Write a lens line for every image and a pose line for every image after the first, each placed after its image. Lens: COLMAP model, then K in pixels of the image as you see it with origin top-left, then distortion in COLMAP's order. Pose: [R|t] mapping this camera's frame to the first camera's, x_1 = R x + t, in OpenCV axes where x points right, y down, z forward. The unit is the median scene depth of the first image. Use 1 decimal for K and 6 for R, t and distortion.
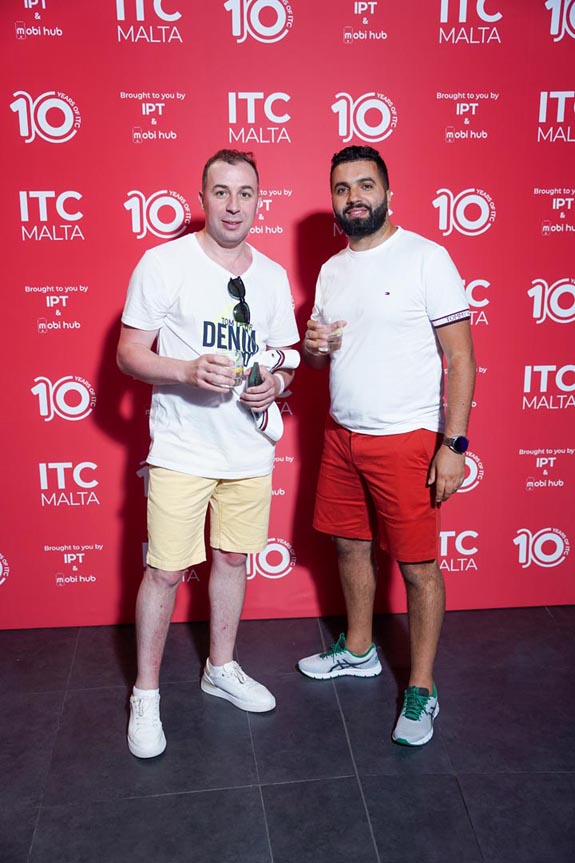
lens RADIAL K [[834.8, 0, 284.9], [0, 834.8, 435.7], [0, 0, 1]] dist [0.001837, 0.000000]
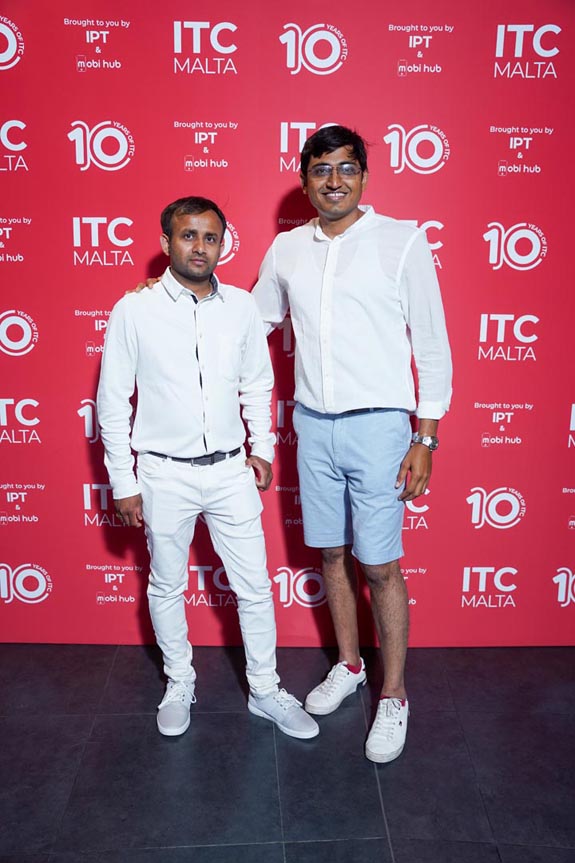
lens RADIAL K [[705.4, 0, 284.4], [0, 705.4, 439.1], [0, 0, 1]] dist [-0.078065, 0.050846]
pose [[0.997271, 0.034965, -0.065030, 0.004343], [-0.036335, 0.999139, -0.020008, -0.014147], [0.064275, 0.022316, 0.997683, 0.172727]]
